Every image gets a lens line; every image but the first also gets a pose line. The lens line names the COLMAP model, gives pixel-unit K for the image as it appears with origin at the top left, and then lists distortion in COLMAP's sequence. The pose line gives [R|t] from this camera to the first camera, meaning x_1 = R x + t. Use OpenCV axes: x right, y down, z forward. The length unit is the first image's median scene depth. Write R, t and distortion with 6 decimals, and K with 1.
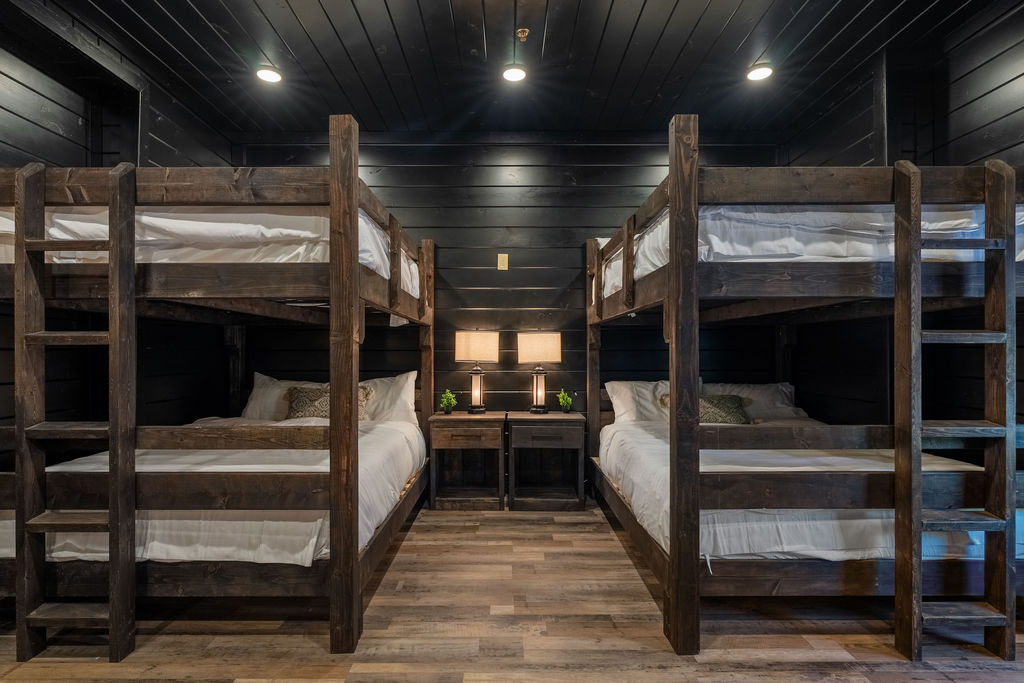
lens RADIAL K [[543.4, 0, 509.9], [0, 543.4, 348.9], [0, 0, 1]] dist [-0.002741, 0.001013]
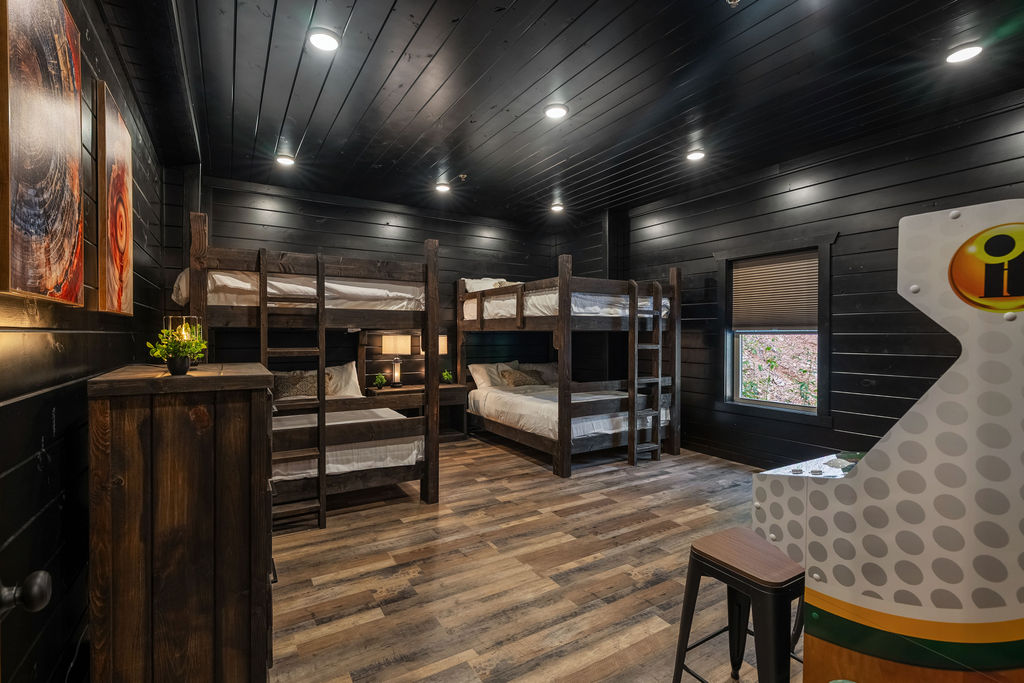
lens RADIAL K [[475.1, 0, 513.2], [0, 475.1, 339.0], [0, 0, 1]] dist [-0.003610, -0.000871]
pose [[0.849457, -0.001430, 0.527656, -0.959967], [-0.008976, 0.999812, 0.017159, -0.090020], [-0.527581, -0.019312, 0.849285, -0.643079]]
